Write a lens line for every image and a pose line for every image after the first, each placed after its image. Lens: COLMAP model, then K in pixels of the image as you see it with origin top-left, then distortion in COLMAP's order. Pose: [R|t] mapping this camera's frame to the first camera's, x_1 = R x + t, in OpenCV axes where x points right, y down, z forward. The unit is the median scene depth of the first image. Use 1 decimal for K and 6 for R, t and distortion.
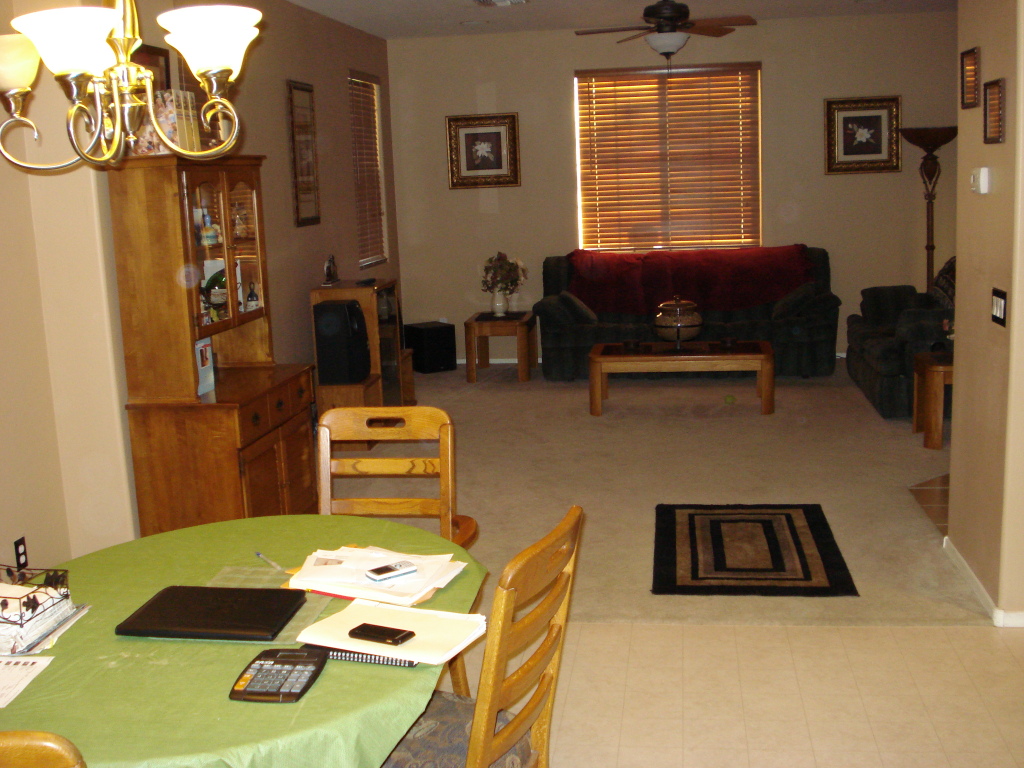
lens RADIAL K [[1166.8, 0, 511.3], [0, 1166.8, 394.8], [0, 0, 1]] dist [-0.075674, -0.052621]
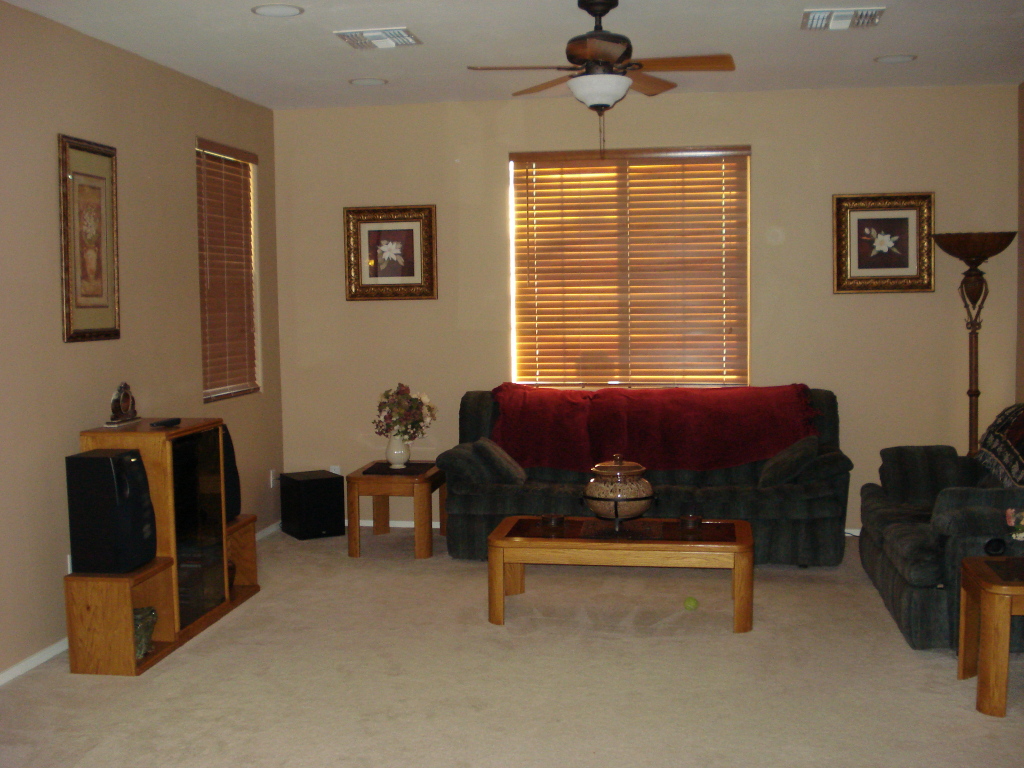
lens RADIAL K [[1166.8, 0, 511.3], [0, 1166.8, 394.8], [0, 0, 1]] dist [-0.075674, -0.052621]
pose [[0.999407, 0.029719, -0.017409, 0.075628], [-0.031399, 0.993882, -0.105888, -0.037443], [0.014156, 0.106372, 0.994226, 0.249276]]
